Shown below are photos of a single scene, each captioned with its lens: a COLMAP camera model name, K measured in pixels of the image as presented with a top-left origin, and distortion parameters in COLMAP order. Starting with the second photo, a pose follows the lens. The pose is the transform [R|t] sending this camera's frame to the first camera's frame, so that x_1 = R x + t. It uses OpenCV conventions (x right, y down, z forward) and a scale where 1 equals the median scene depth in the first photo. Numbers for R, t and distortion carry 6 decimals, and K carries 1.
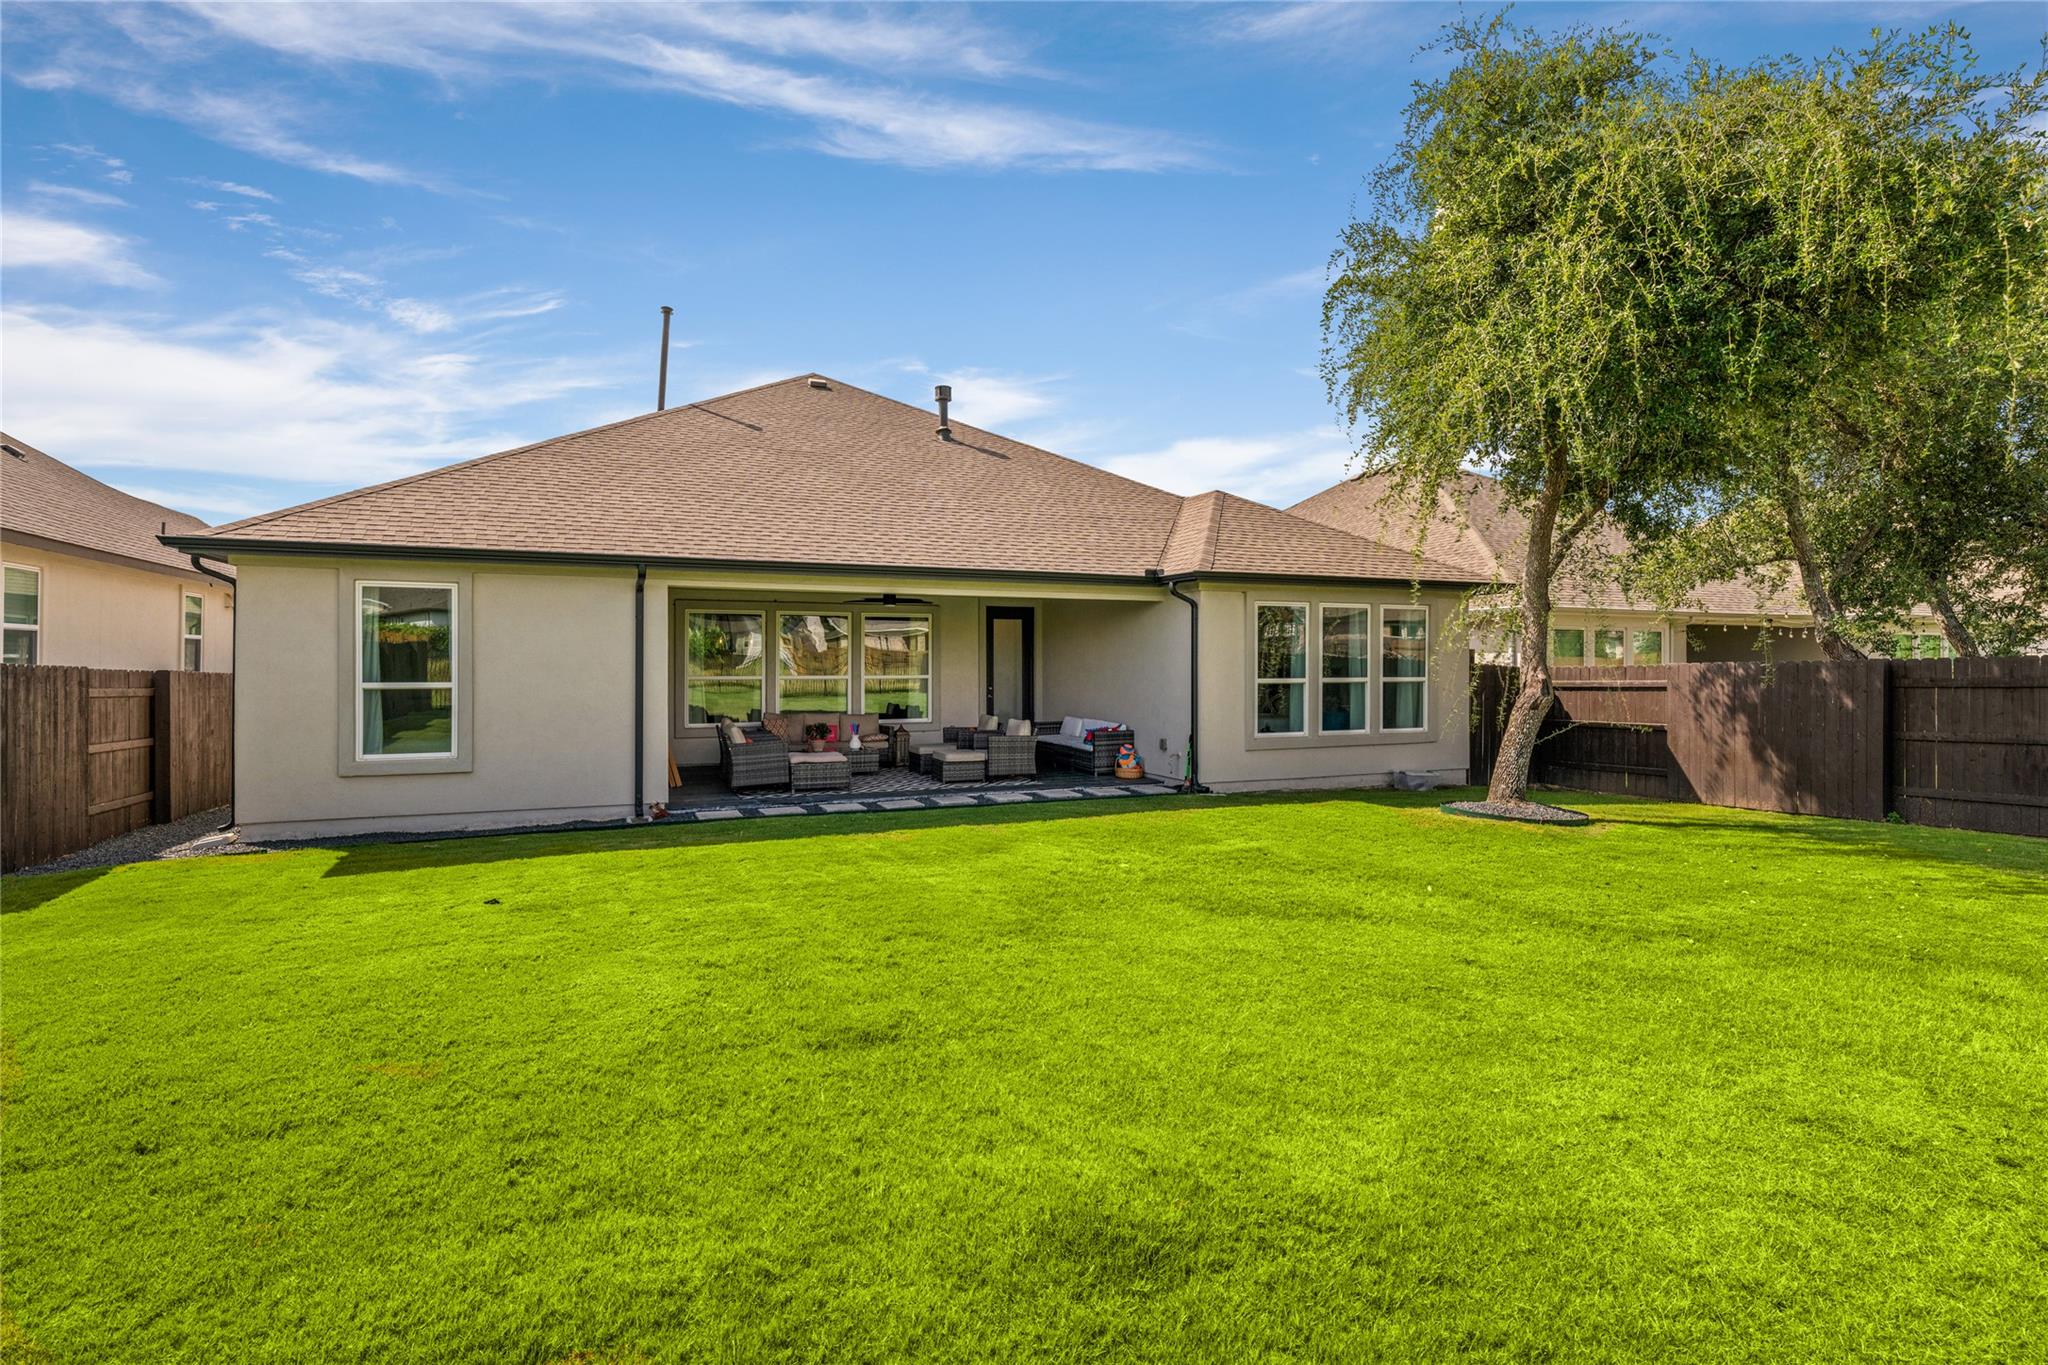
lens RADIAL K [[973.2, 0, 1020.7], [0, 973.2, 690.6], [0, 0, 1]] dist [-0.001882, -0.000083]
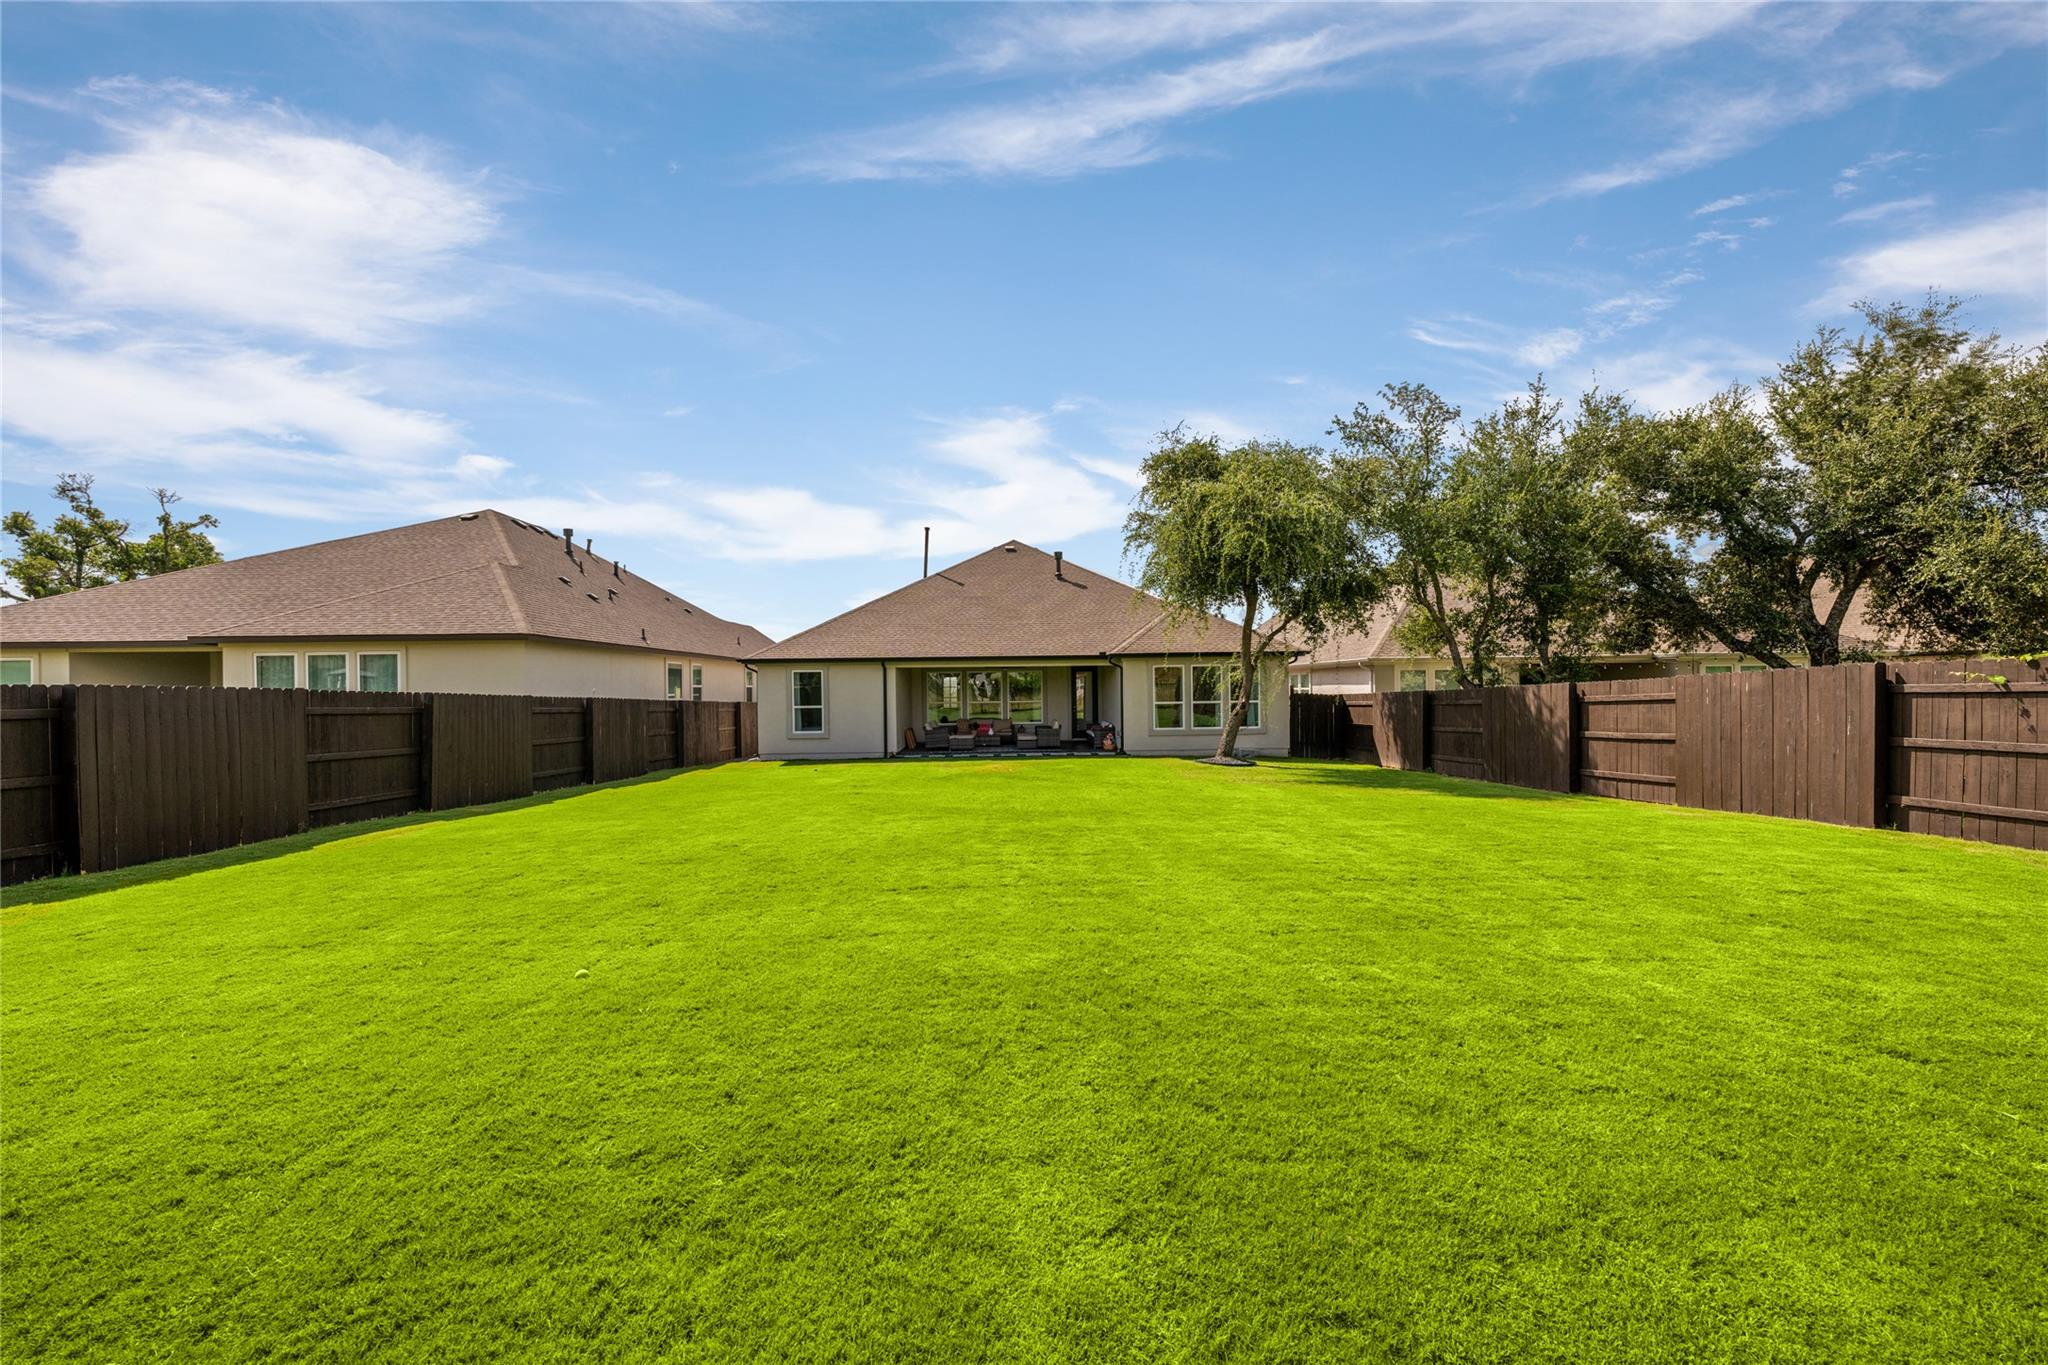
lens RADIAL K [[810.5, 0, 1026.8], [0, 810.5, 698.0], [0, 0, 1]] dist [0.000125, -0.000176]
pose [[0.927162, -0.010613, -0.374511, 0.652929], [0.007208, 0.999919, -0.010492, -0.003420], [0.374592, 0.007028, 0.927163, -0.730326]]
